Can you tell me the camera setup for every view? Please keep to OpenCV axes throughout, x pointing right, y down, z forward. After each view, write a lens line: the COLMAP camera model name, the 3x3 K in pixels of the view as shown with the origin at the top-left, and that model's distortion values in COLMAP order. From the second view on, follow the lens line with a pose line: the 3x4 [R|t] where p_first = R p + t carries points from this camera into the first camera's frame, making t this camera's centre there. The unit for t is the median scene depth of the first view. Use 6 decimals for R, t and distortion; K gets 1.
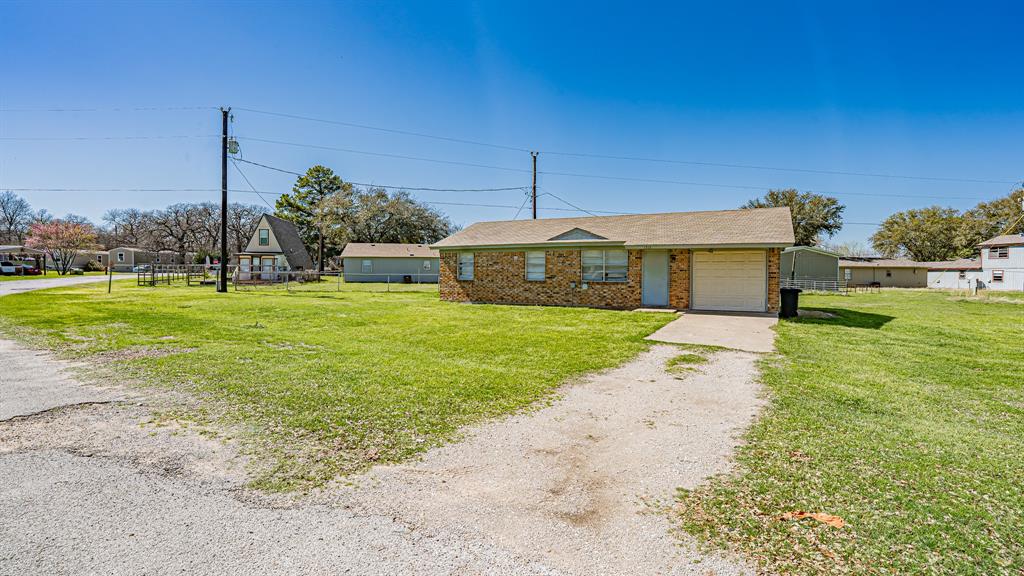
lens RADIAL K [[462.0, 0, 495.2], [0, 462.0, 284.7], [0, 0, 1]] dist [-0.003744, -0.000317]
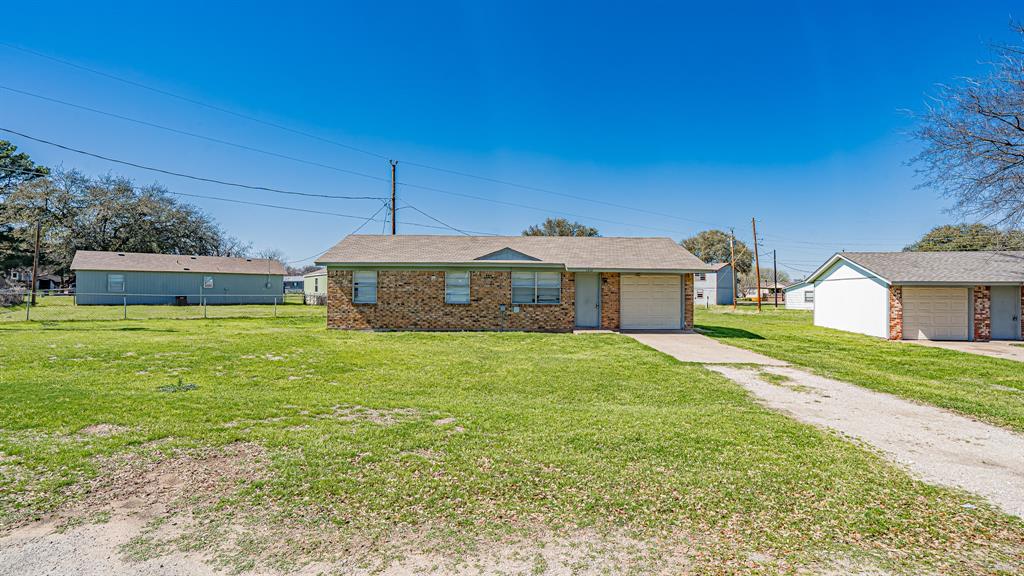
lens RADIAL K [[475.2, 0, 512.0], [0, 475.2, 288.0], [0, 0, 1]] dist [-0.003527, 0.000291]
pose [[0.880396, 0.002770, 0.474232, -0.258703], [0.012228, 0.999518, -0.028539, -0.011208], [-0.474082, 0.030924, 0.879937, 0.126397]]
